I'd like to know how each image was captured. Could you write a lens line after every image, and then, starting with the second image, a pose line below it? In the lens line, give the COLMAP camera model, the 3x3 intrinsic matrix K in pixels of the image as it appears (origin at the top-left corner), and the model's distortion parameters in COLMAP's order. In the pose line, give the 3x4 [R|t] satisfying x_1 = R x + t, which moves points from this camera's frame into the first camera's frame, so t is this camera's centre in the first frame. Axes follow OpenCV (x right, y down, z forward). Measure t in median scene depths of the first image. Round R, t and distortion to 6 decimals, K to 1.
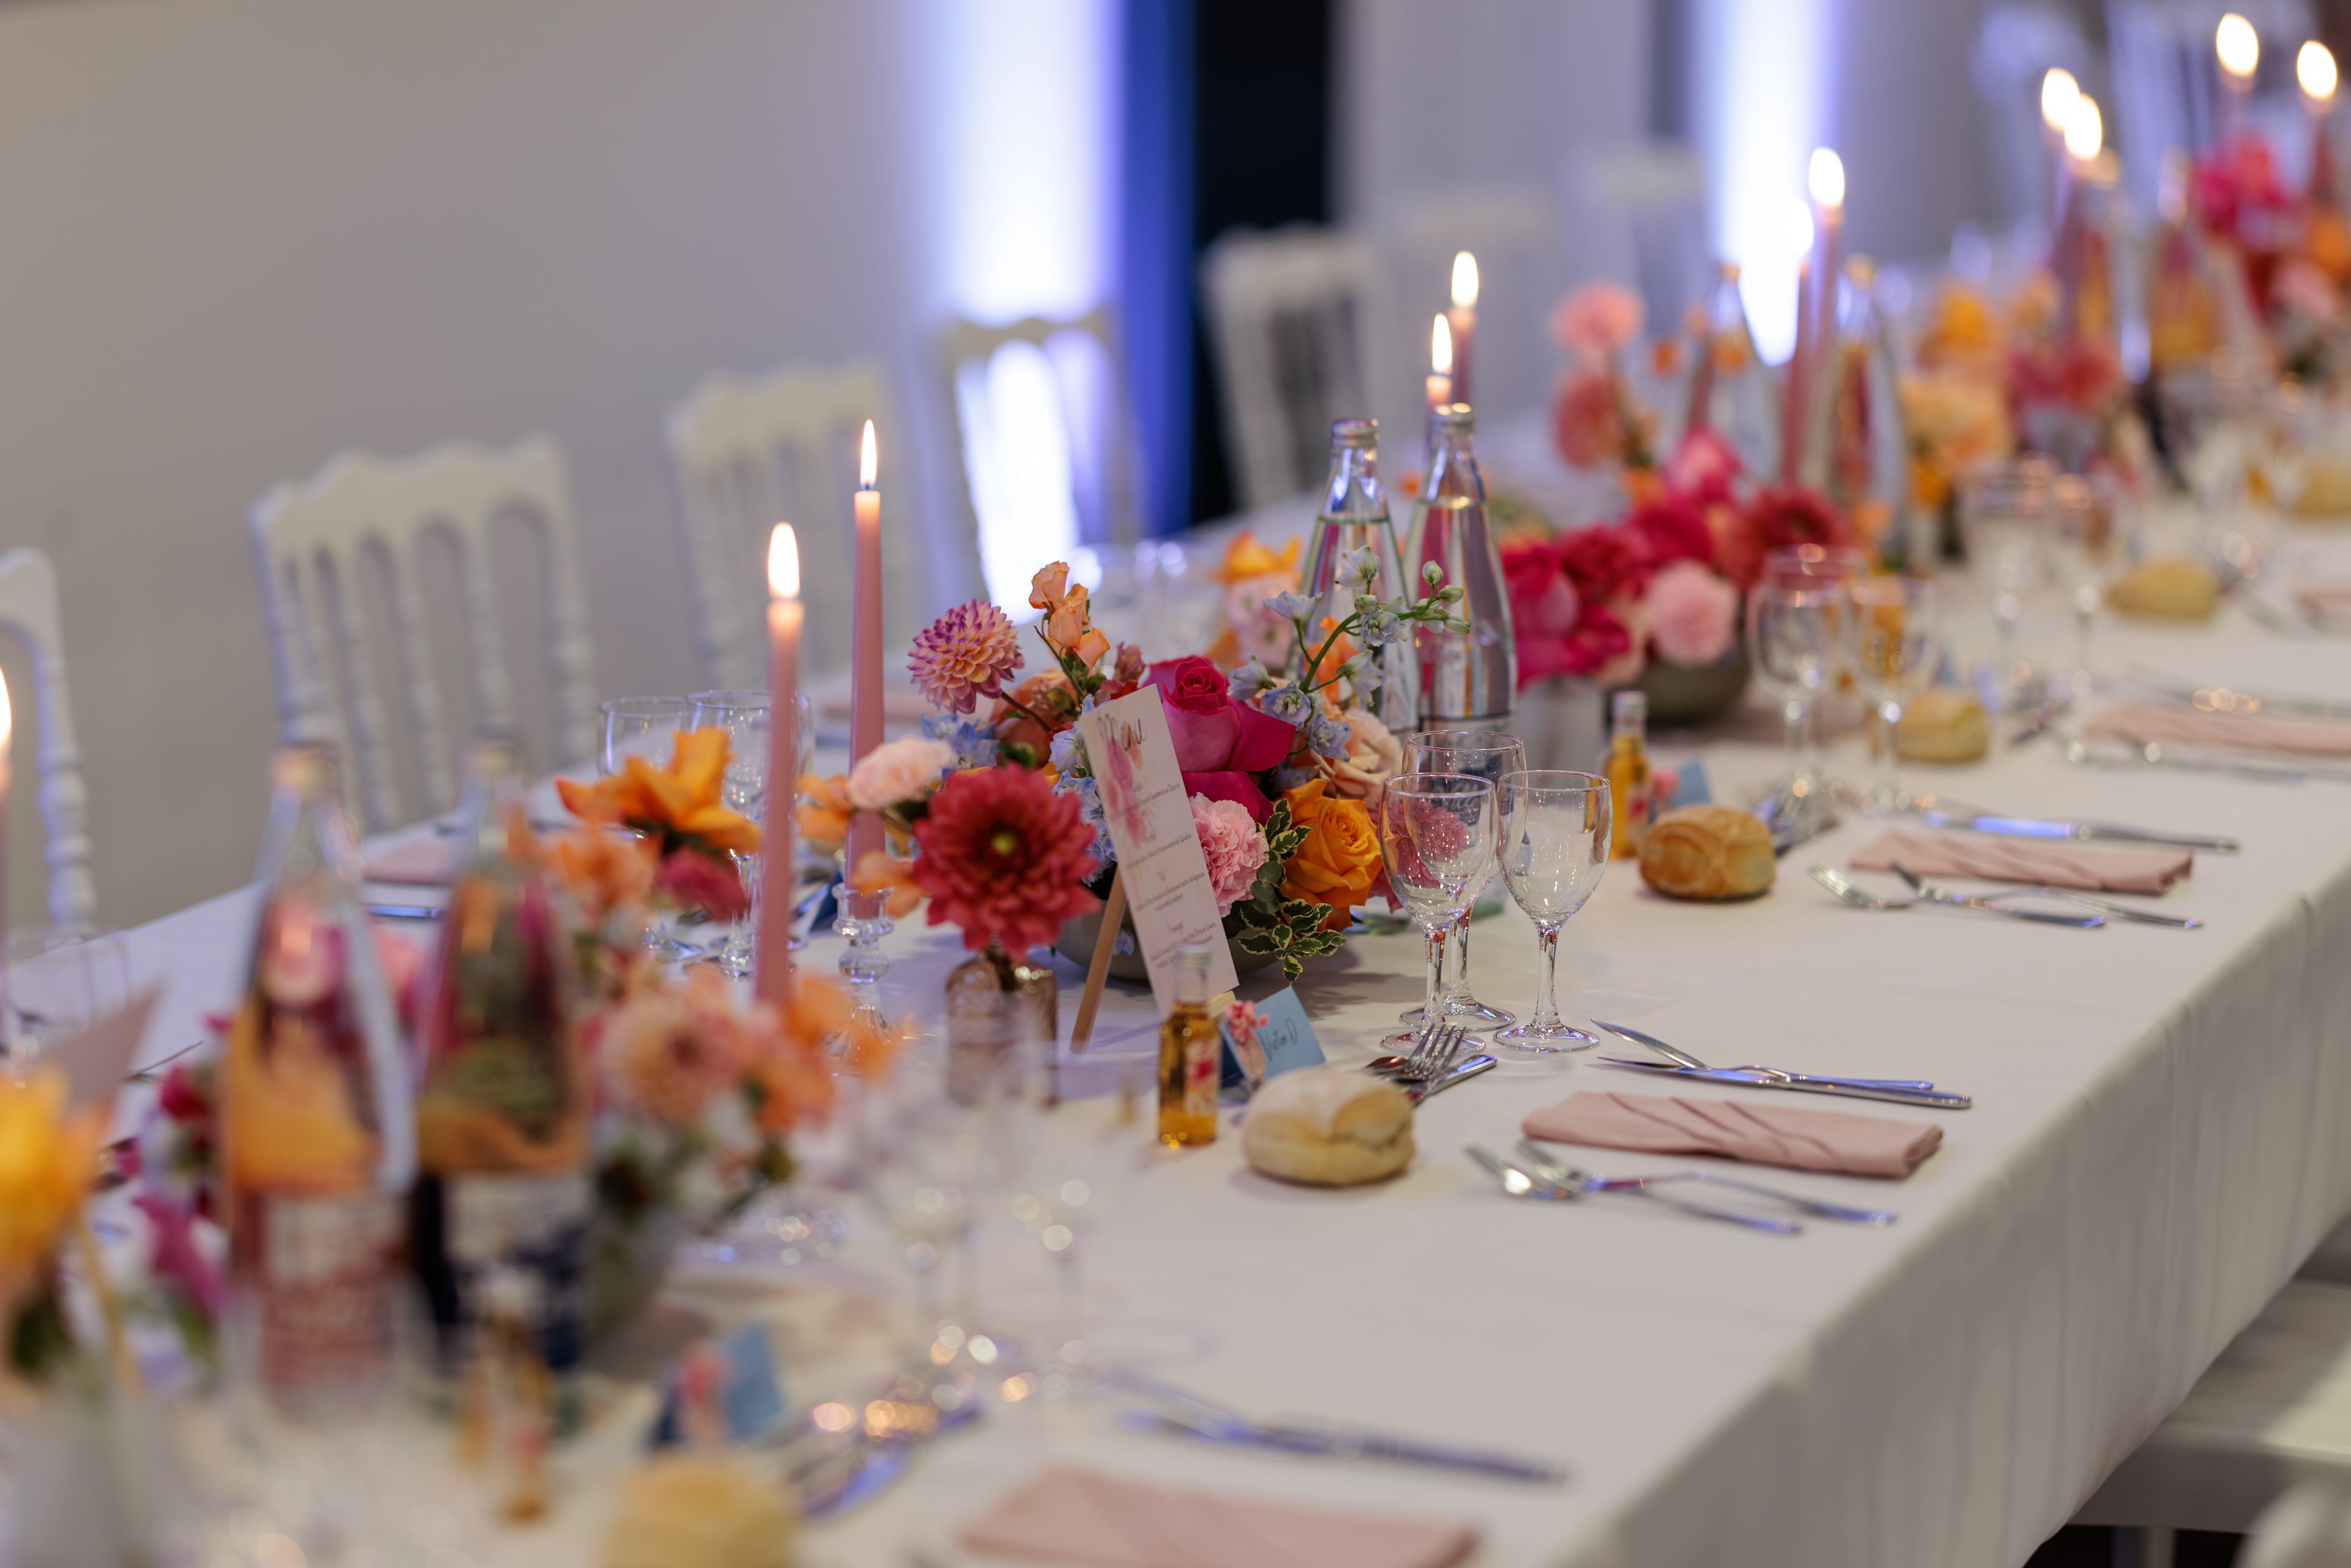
lens RADIAL K [[5763.2, 0, 1175.5], [0, 5763.2, 784.0], [0, 0, 1]] dist [0.444258, -0.038109]
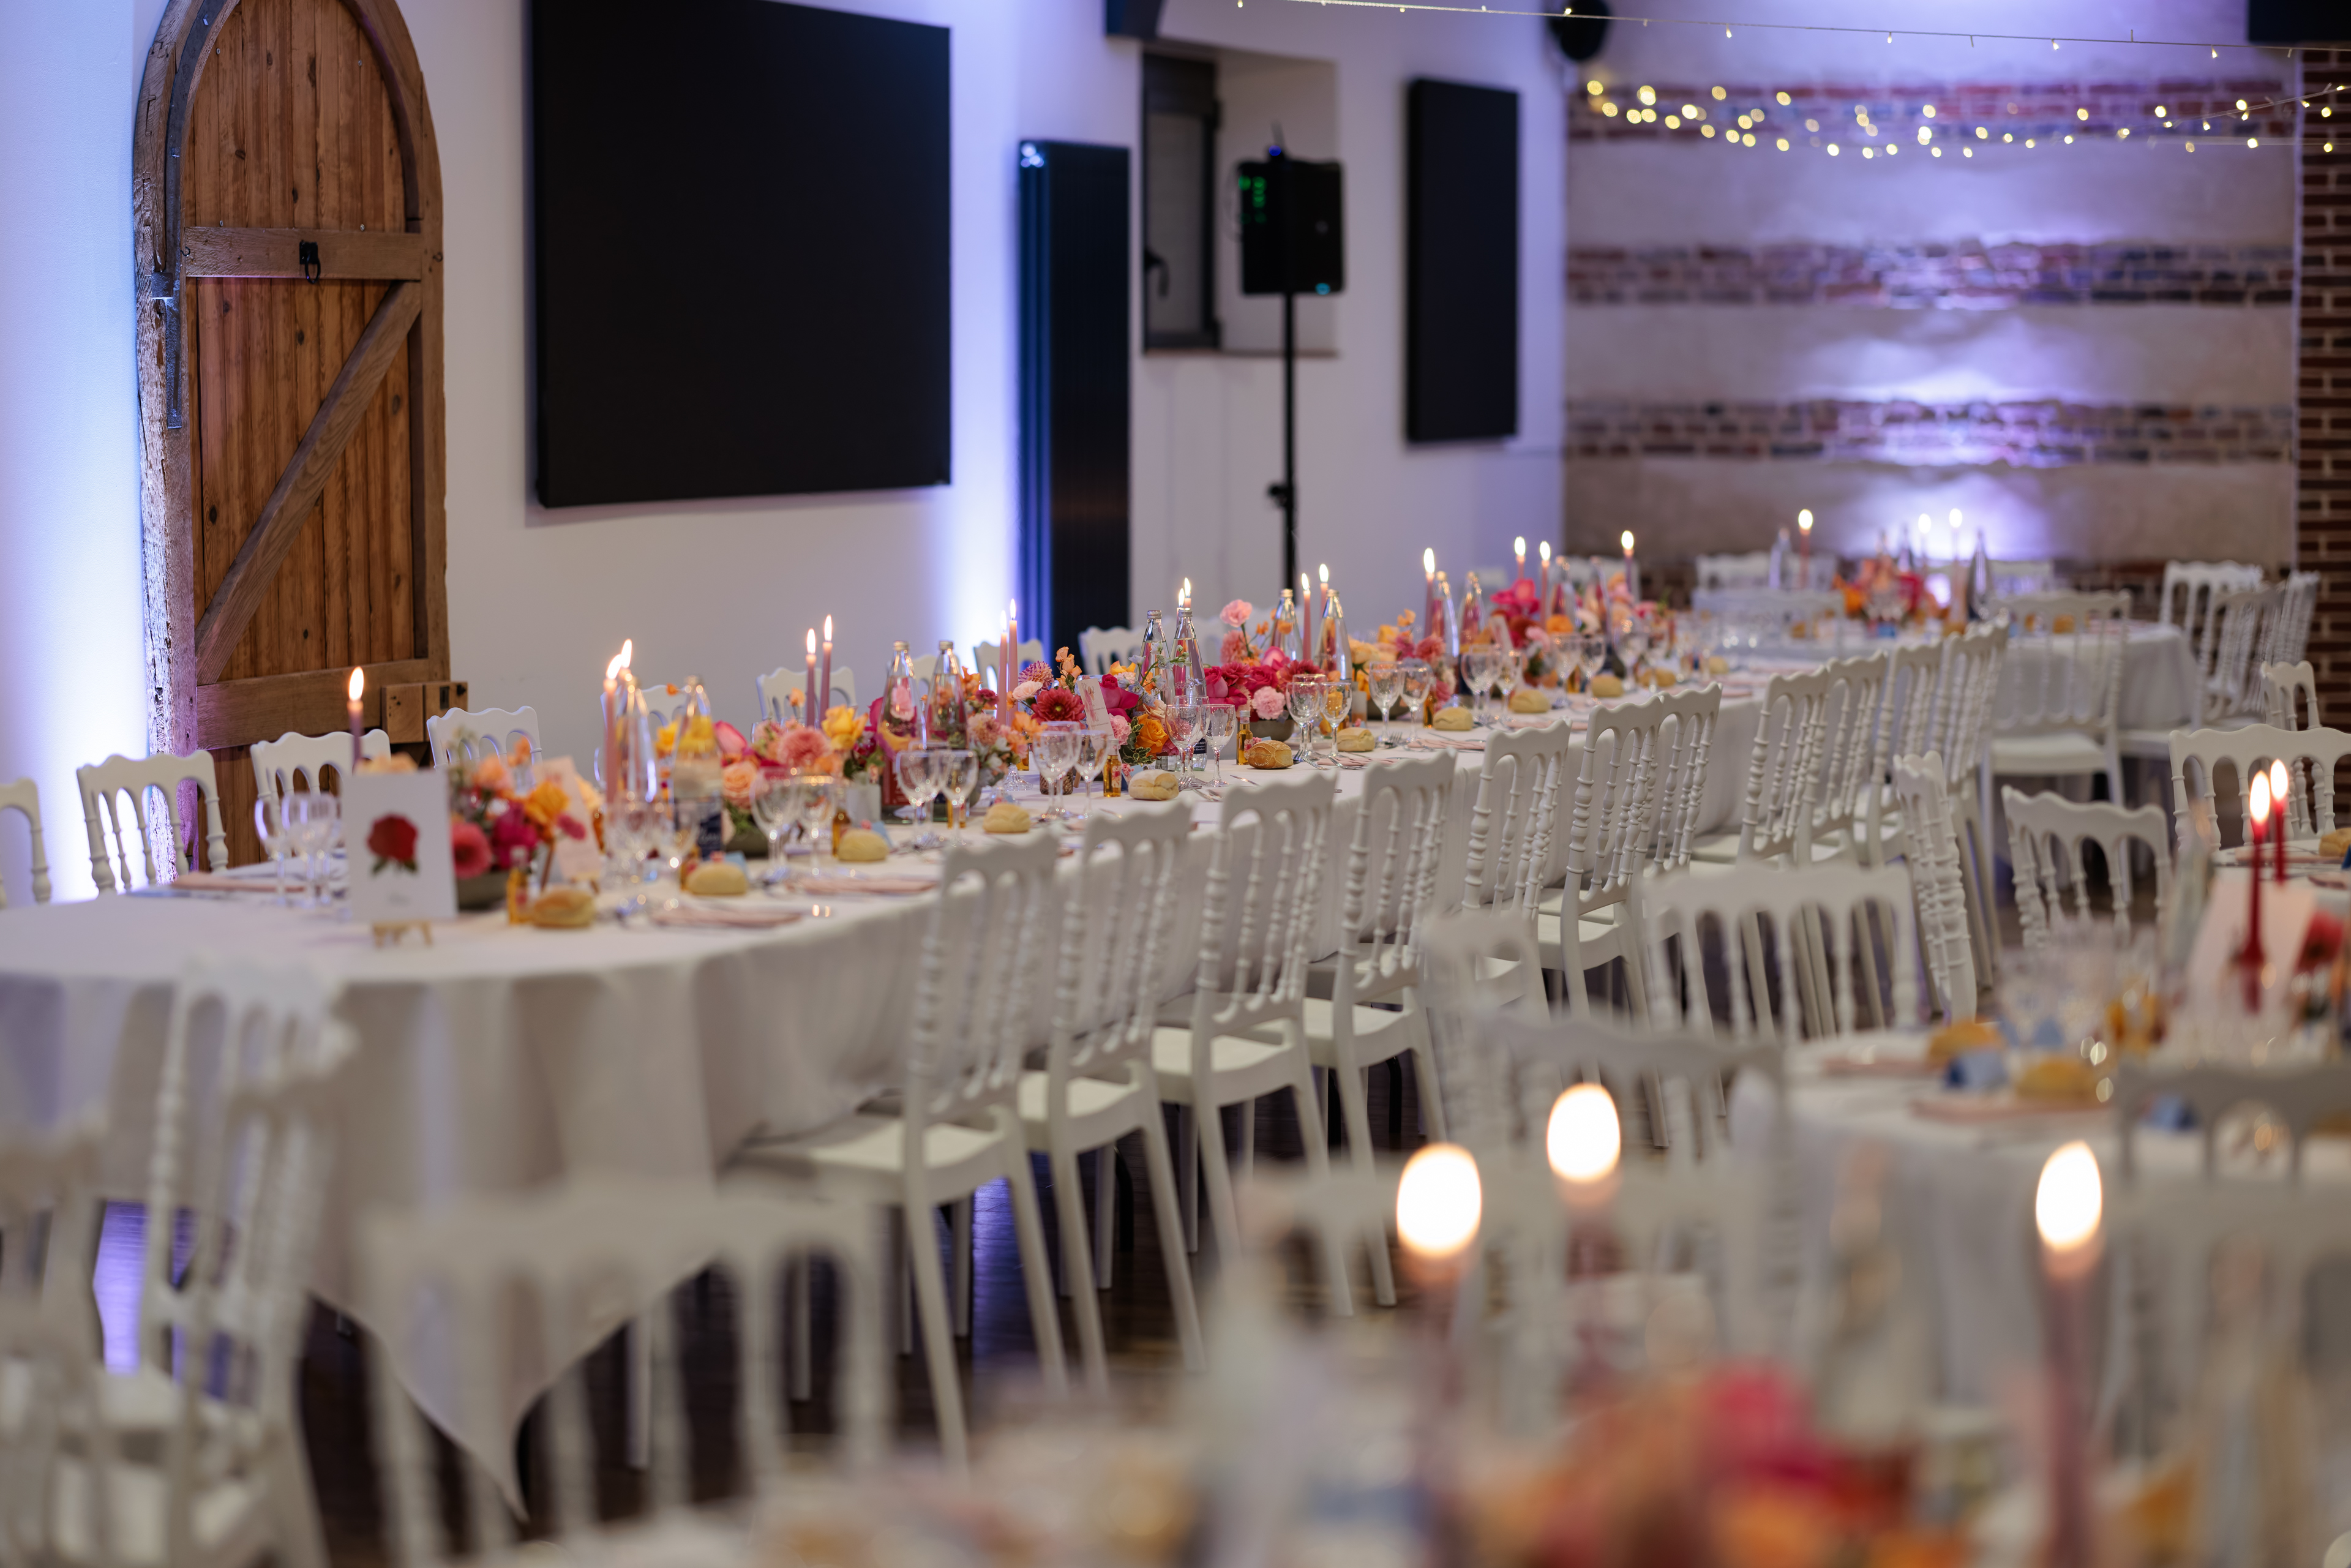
lens RADIAL K [[5763.2, 0, 1175.5], [0, 5763.2, 784.0], [0, 0, 1]] dist [0.444258, -0.038109]
pose [[0.998849, -0.011677, 0.046524, -0.091596], [0.017349, 0.992199, -0.123448, 0.366175], [-0.044719, 0.124113, 0.991260, -1.839296]]
